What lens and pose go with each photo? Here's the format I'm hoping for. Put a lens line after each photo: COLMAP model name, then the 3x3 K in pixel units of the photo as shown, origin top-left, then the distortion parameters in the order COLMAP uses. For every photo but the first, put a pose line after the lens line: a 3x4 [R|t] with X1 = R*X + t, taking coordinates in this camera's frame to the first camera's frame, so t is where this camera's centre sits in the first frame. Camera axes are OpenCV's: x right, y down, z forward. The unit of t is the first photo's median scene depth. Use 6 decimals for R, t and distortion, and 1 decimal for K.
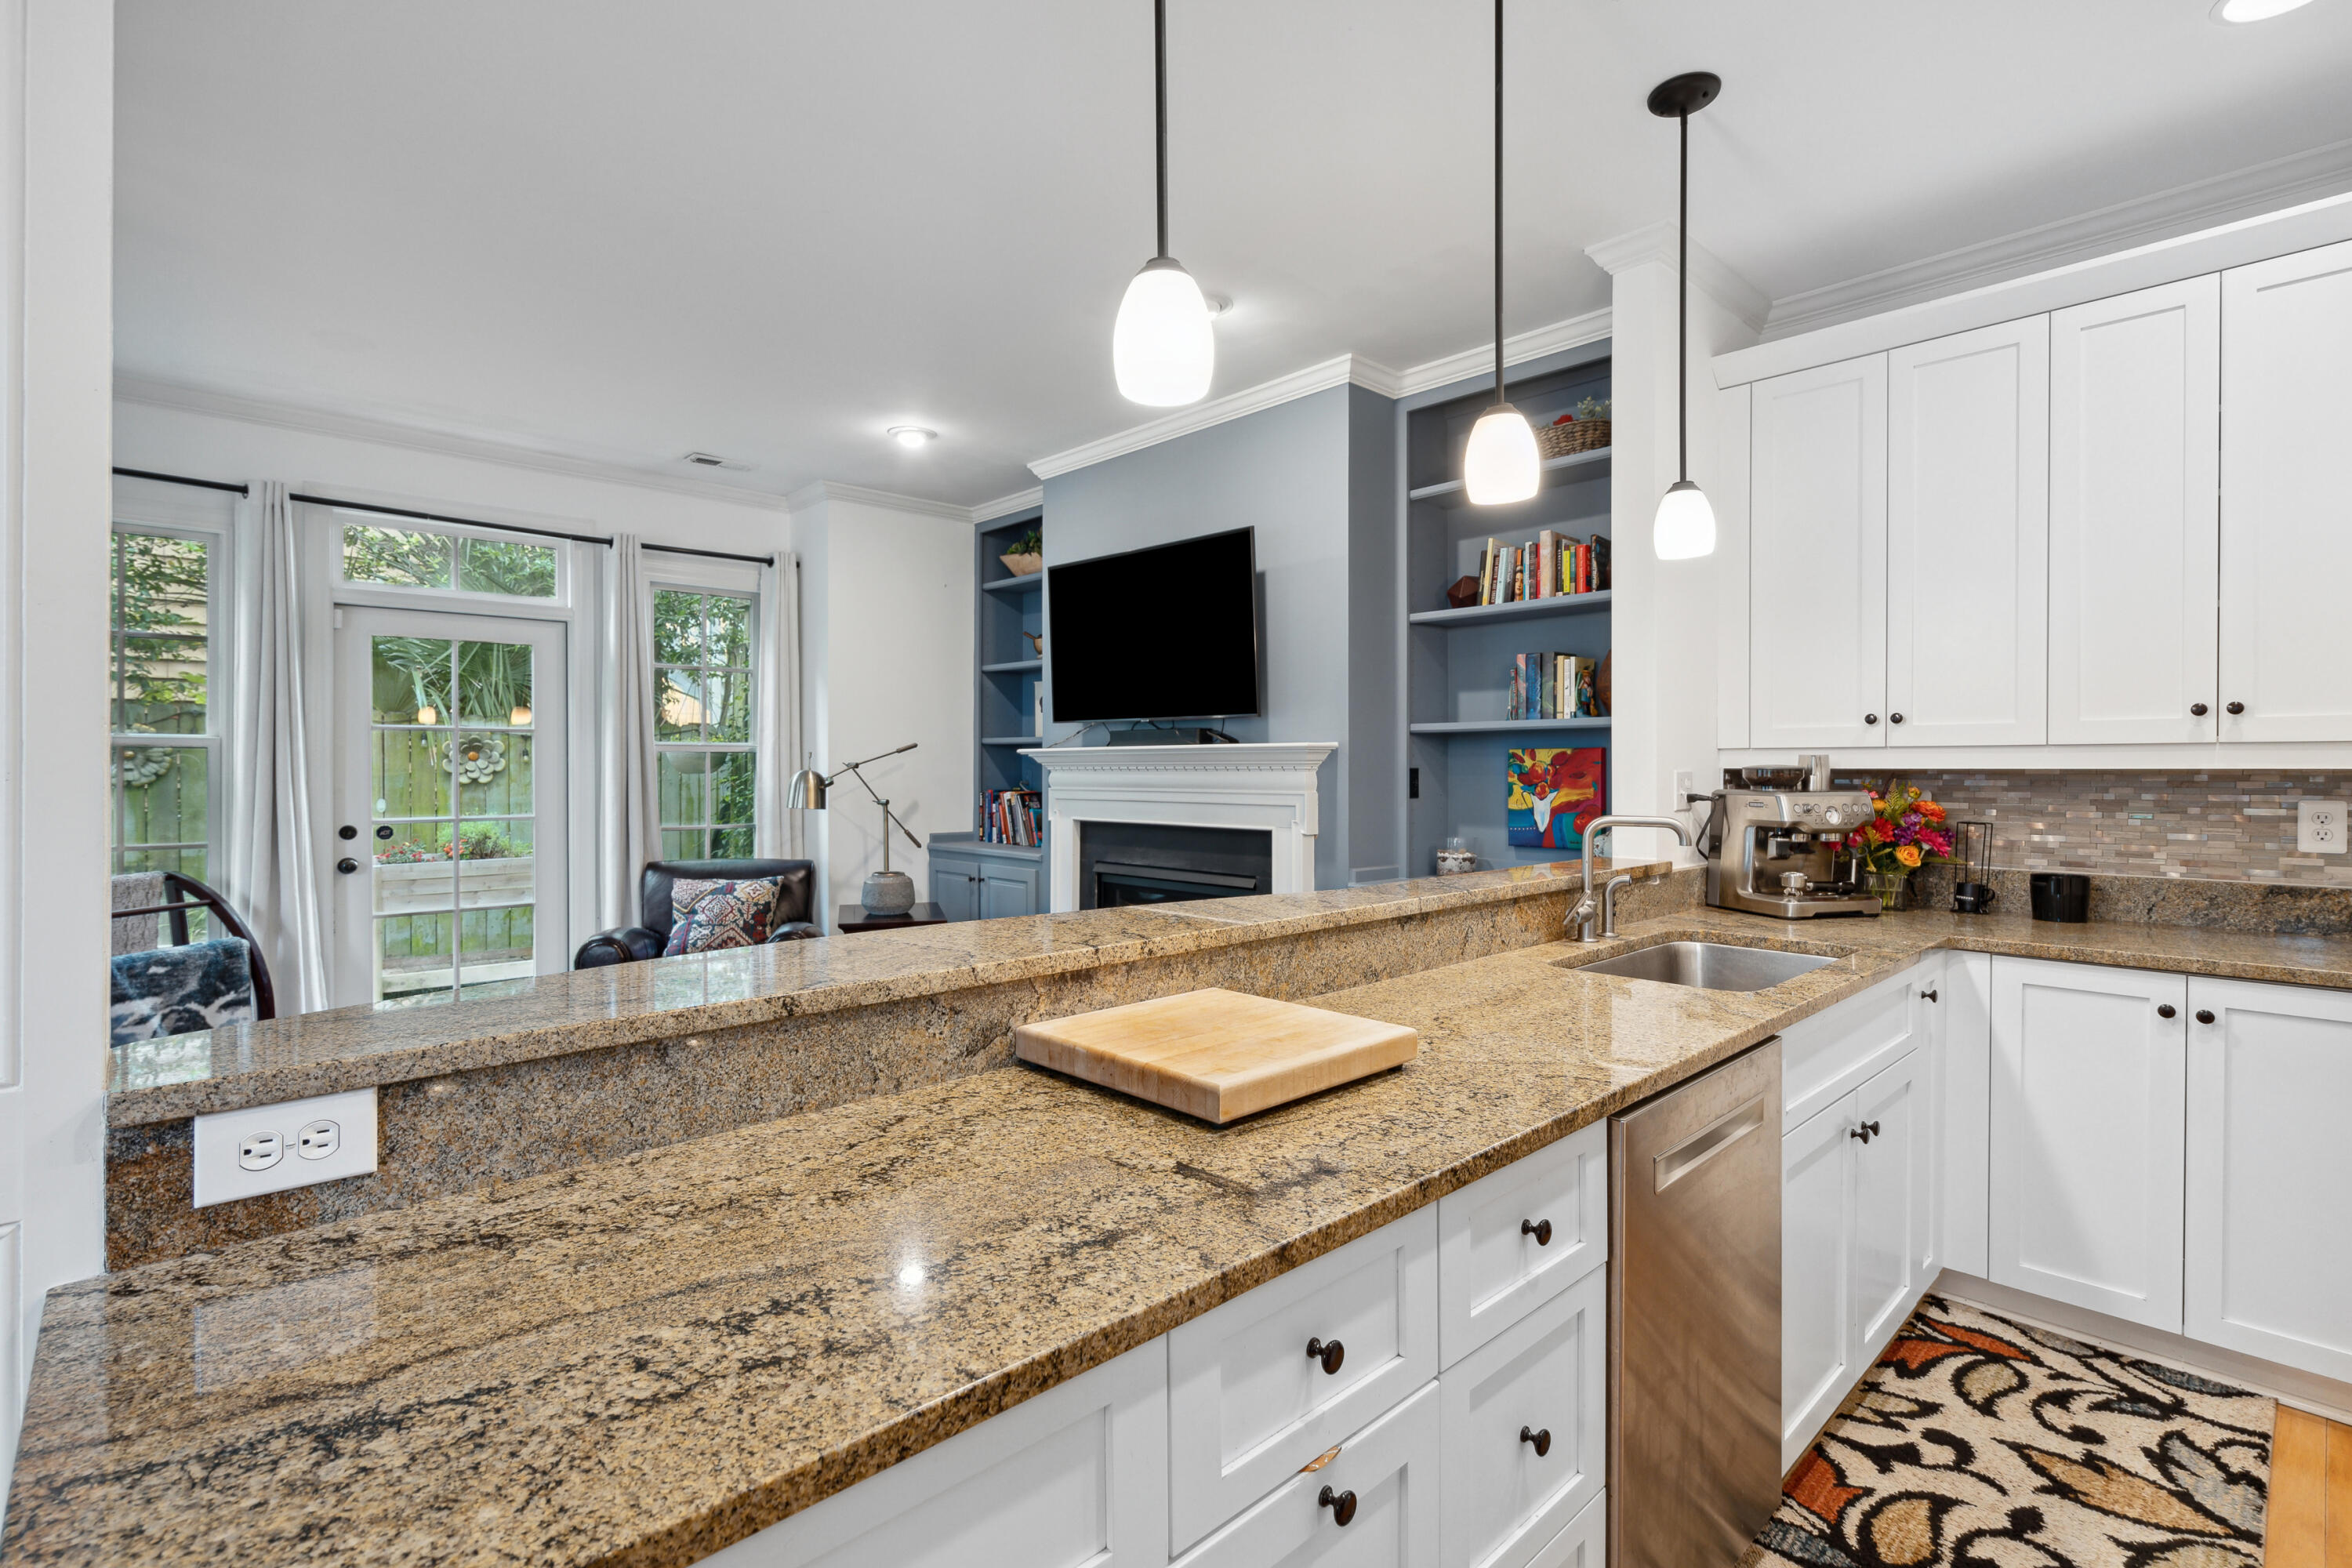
lens RADIAL K [[1092.3, 0, 1175.0], [0, 1092.3, 772.6], [0, 0, 1]] dist [-0.002207, 0.000834]
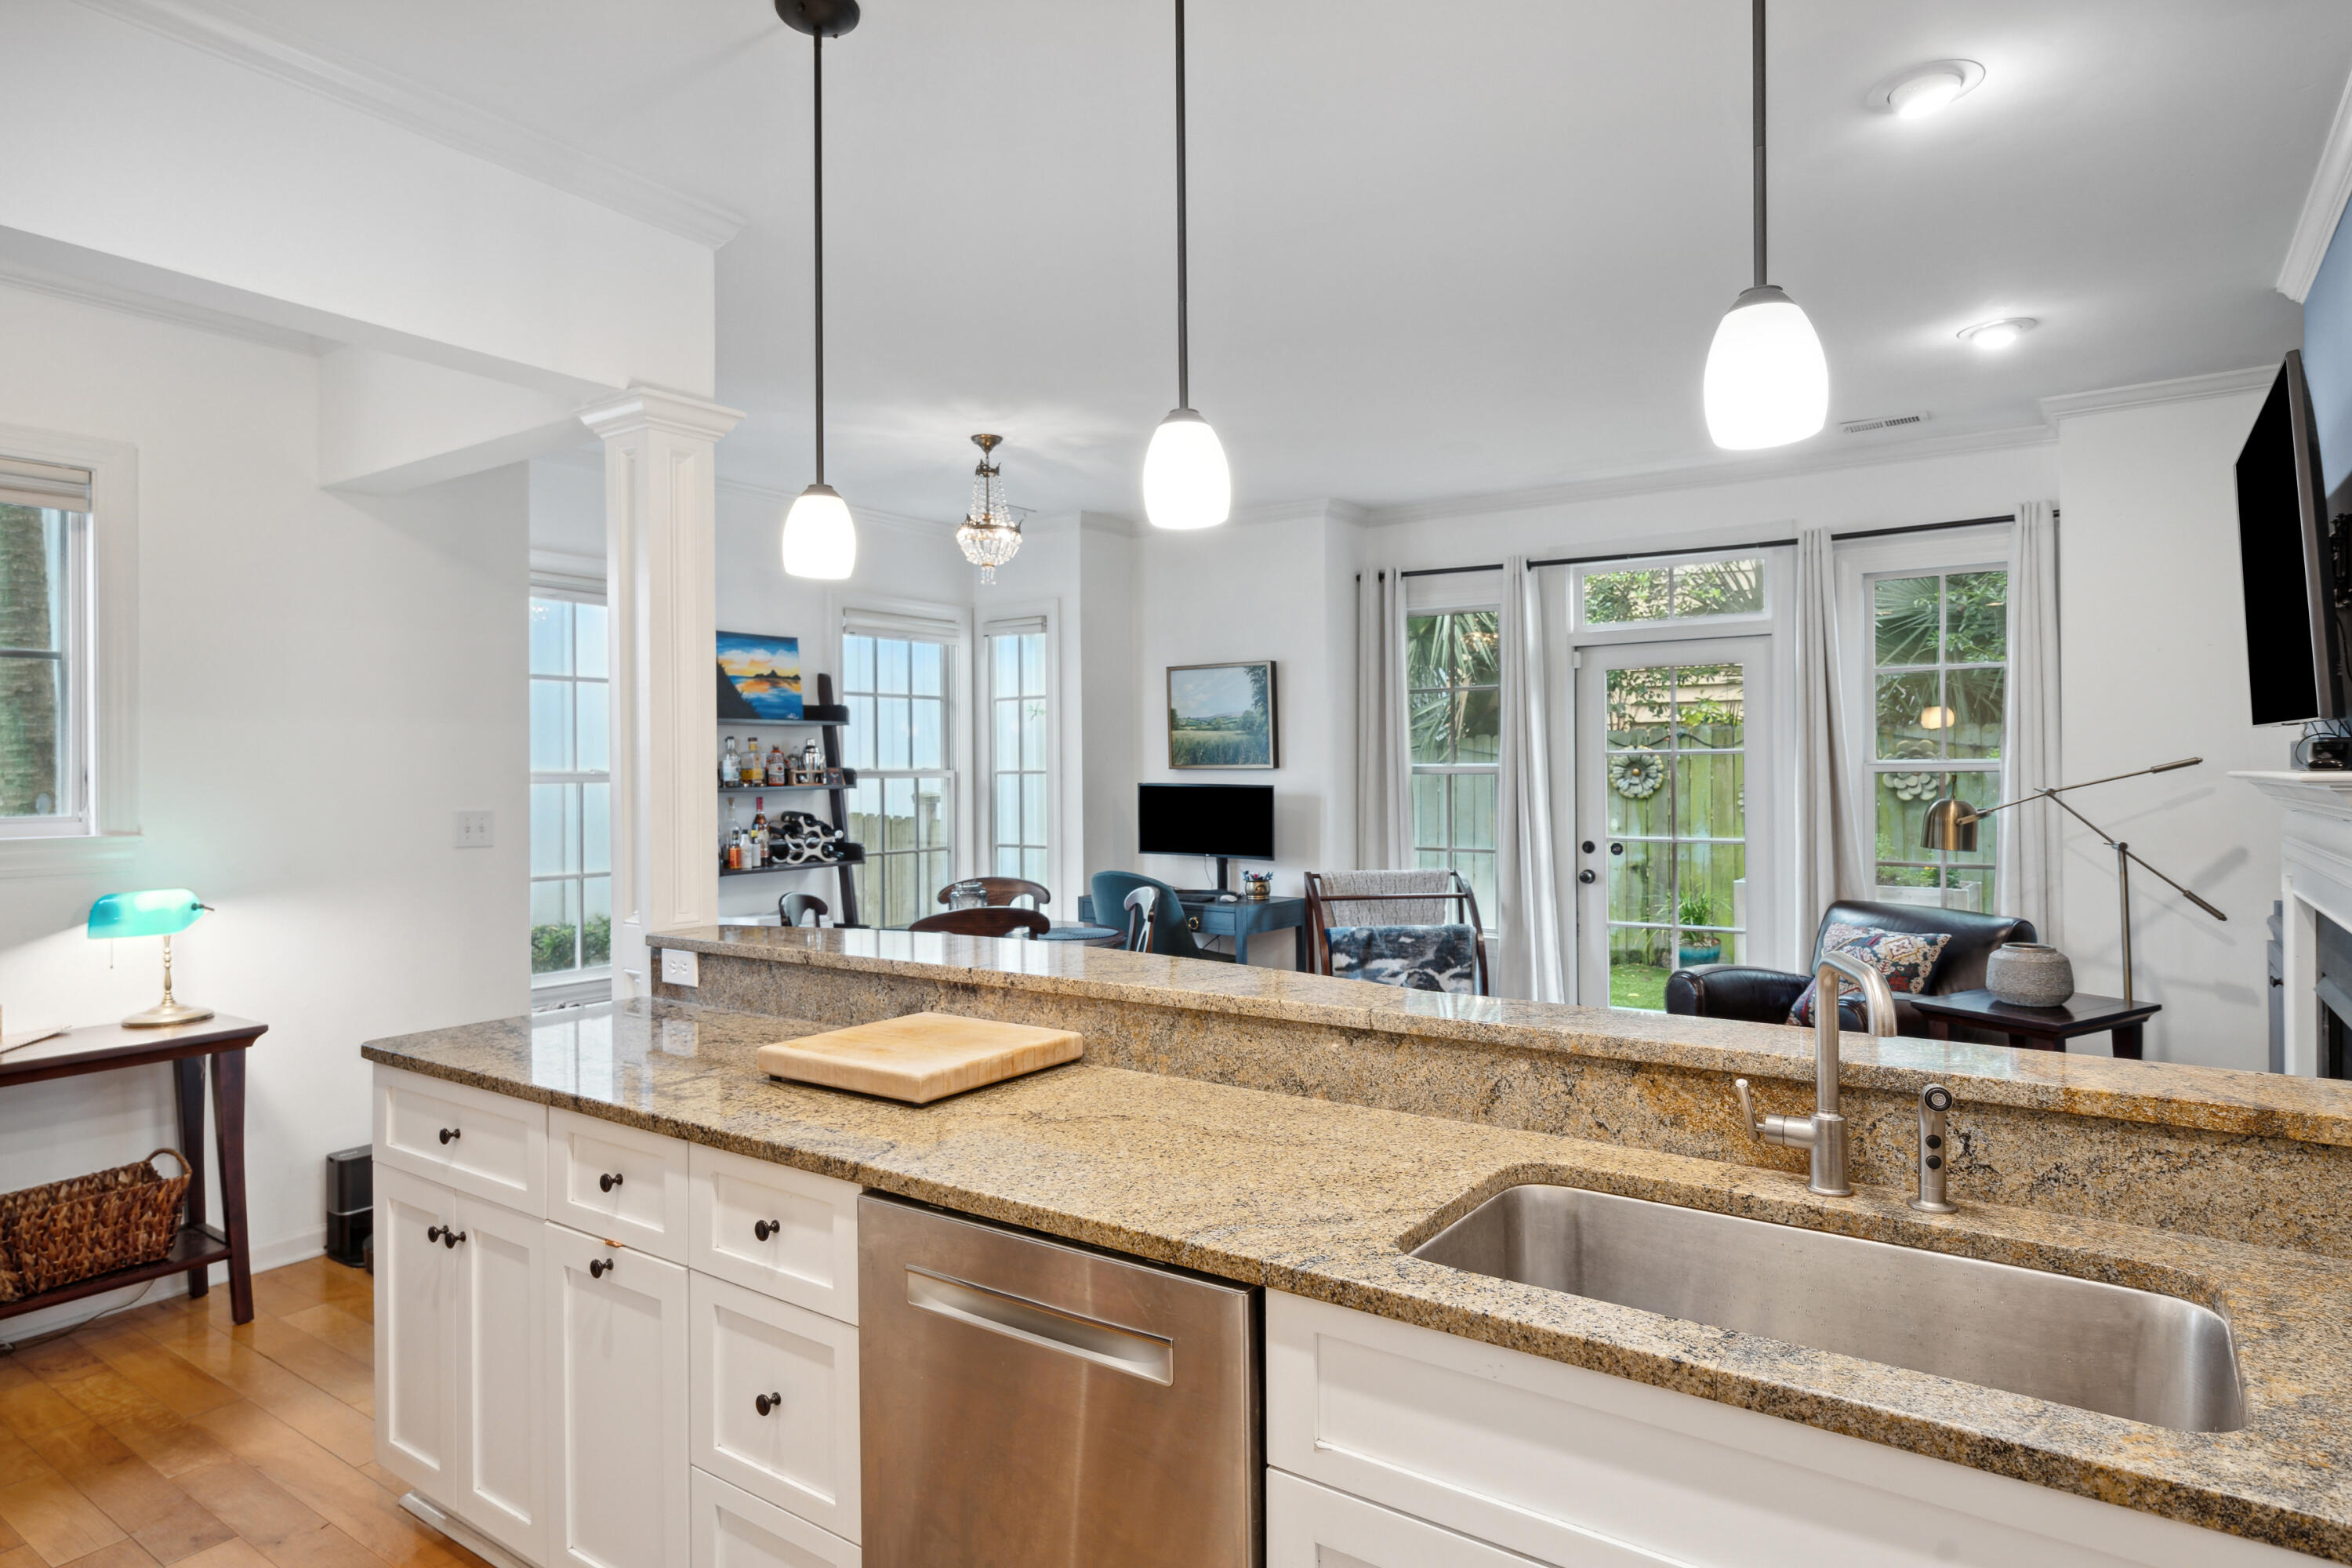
lens RADIAL K [[1317.7, 0, 1176.0], [0, 1317.7, 784.0], [0, 0, 1]] dist [0.011564, 0.000100]
pose [[0.194660, 0.007665, -0.980841, 0.764940], [0.002453, 0.999963, 0.008301, -0.035506], [0.980868, -0.004022, 0.194634, 0.478194]]
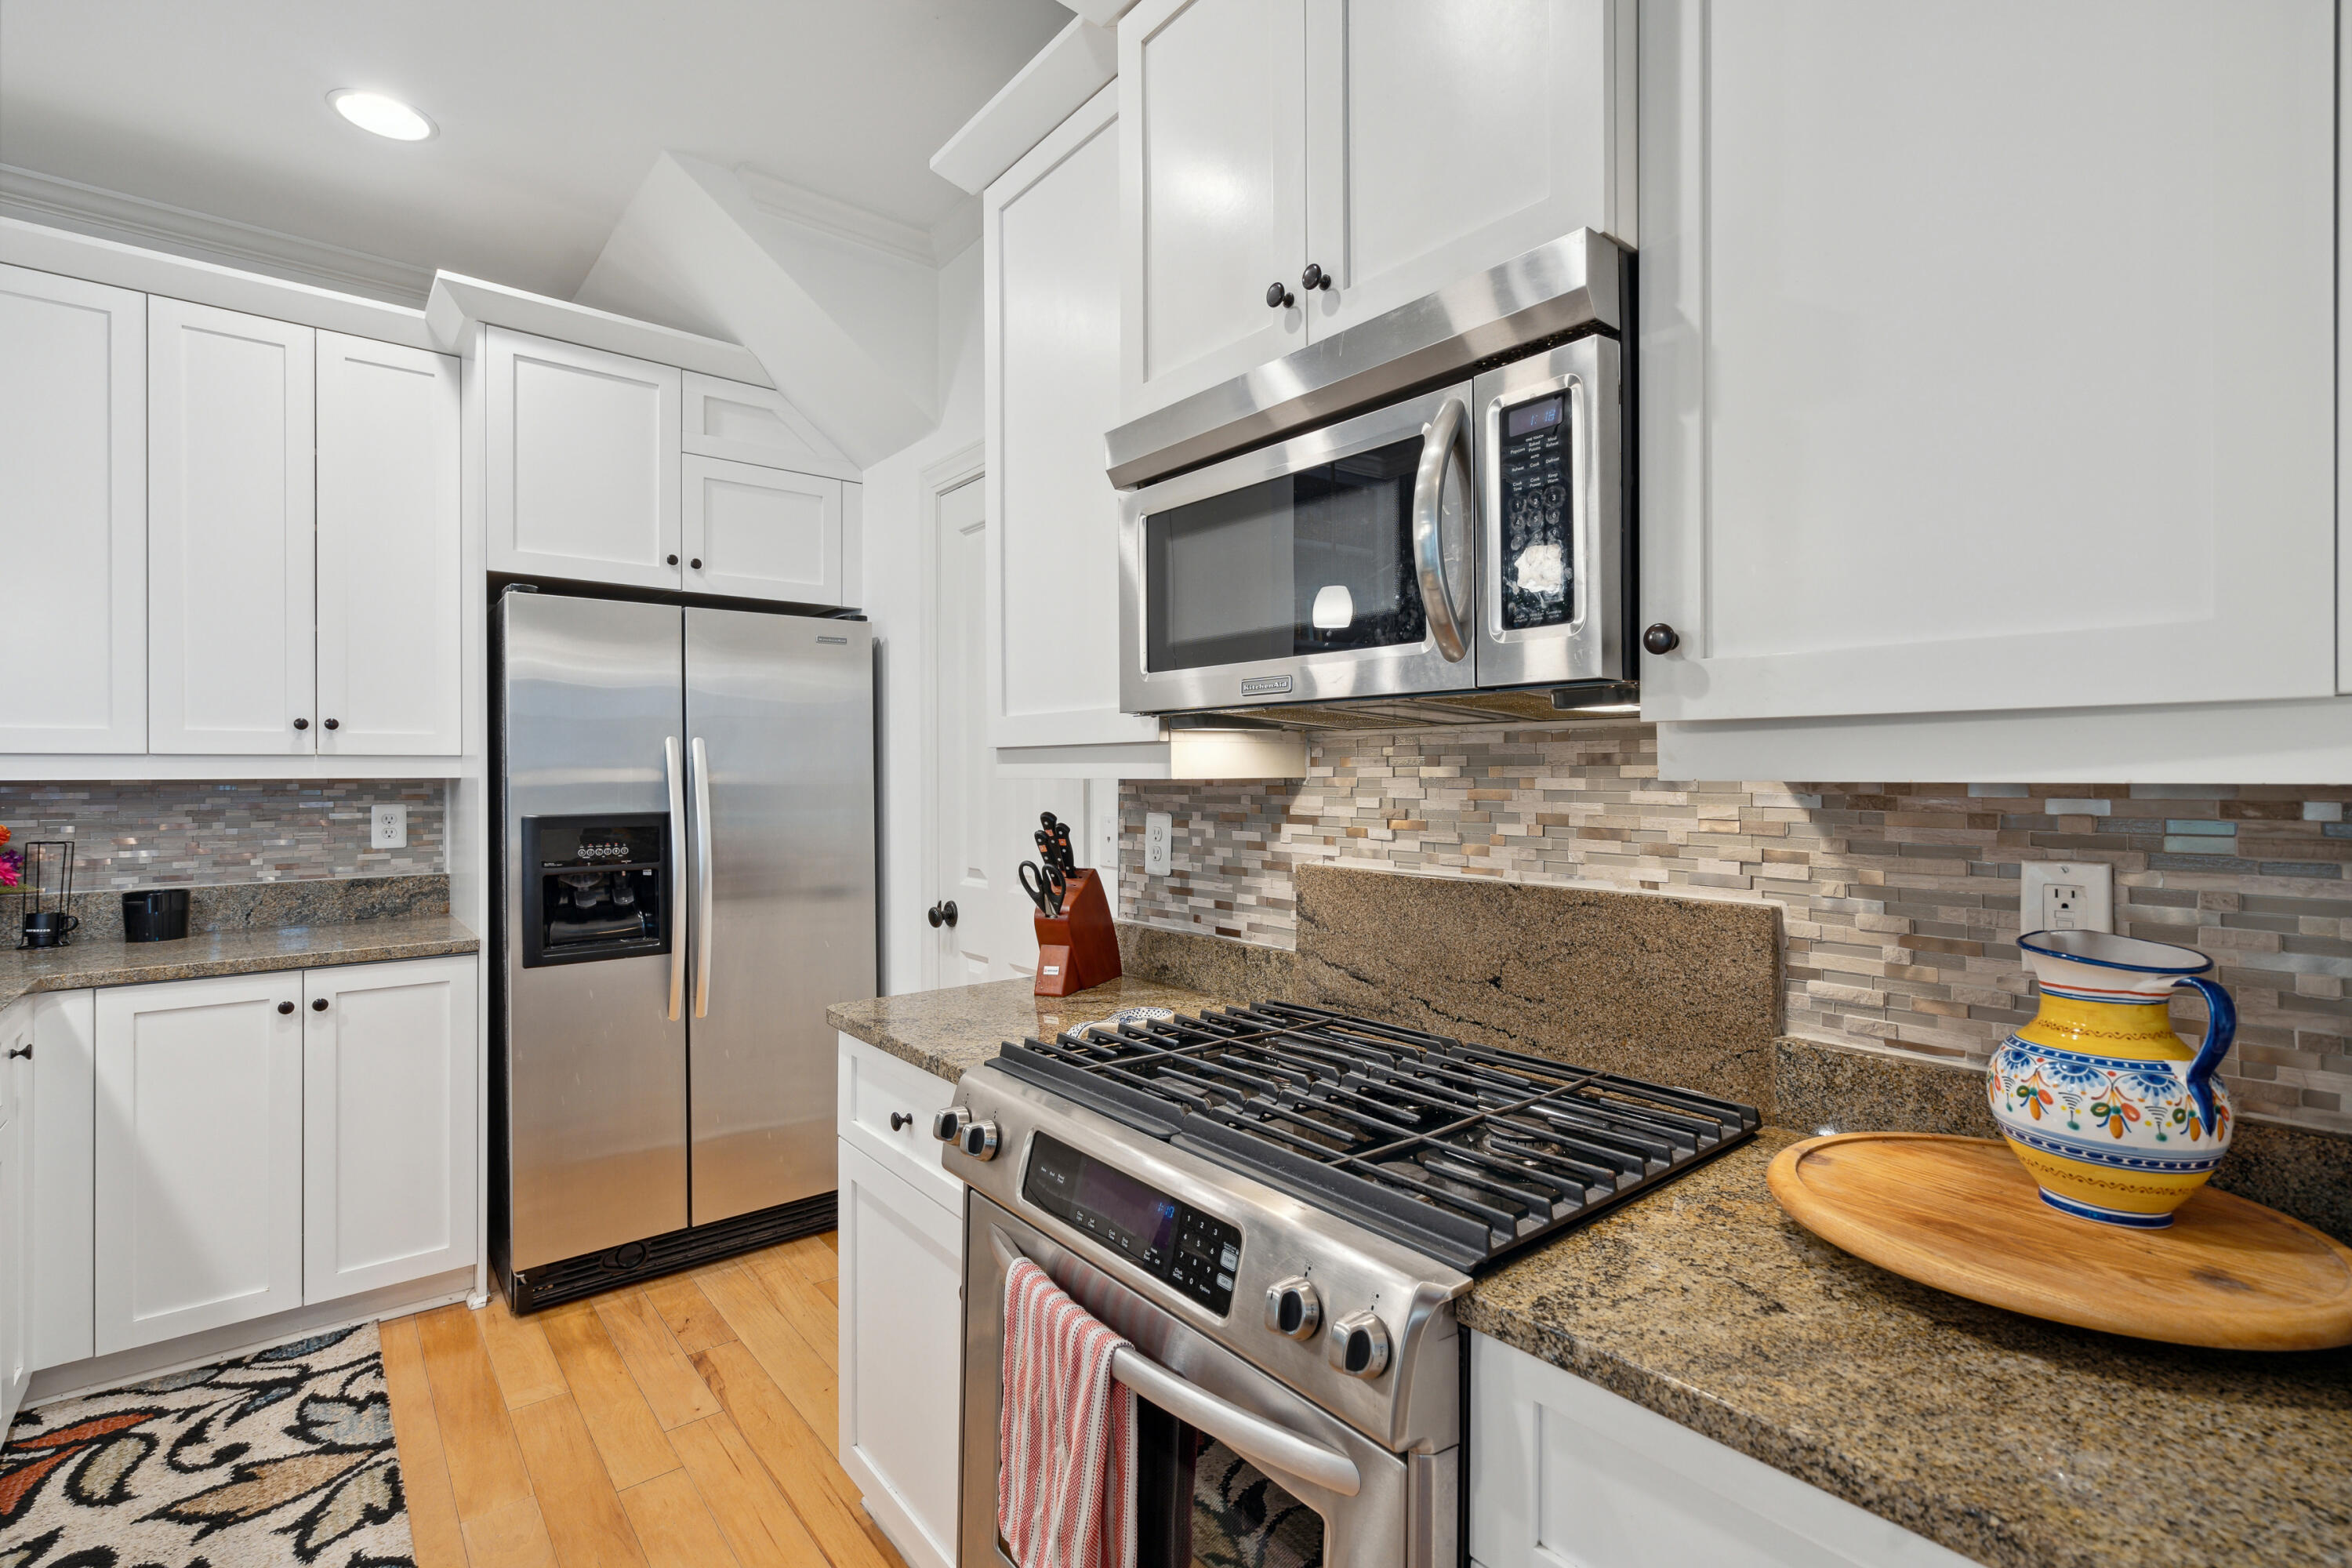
lens RADIAL K [[1064.0, 0, 1168.6], [0, 1064.0, 773.5], [0, 0, 1]] dist [-0.001524, 0.000742]
pose [[0.066909, -0.000747, 0.997759, -0.047957], [0.008511, 0.999964, 0.000178, -0.001117], [-0.997723, 0.008480, 0.066913, 0.056172]]
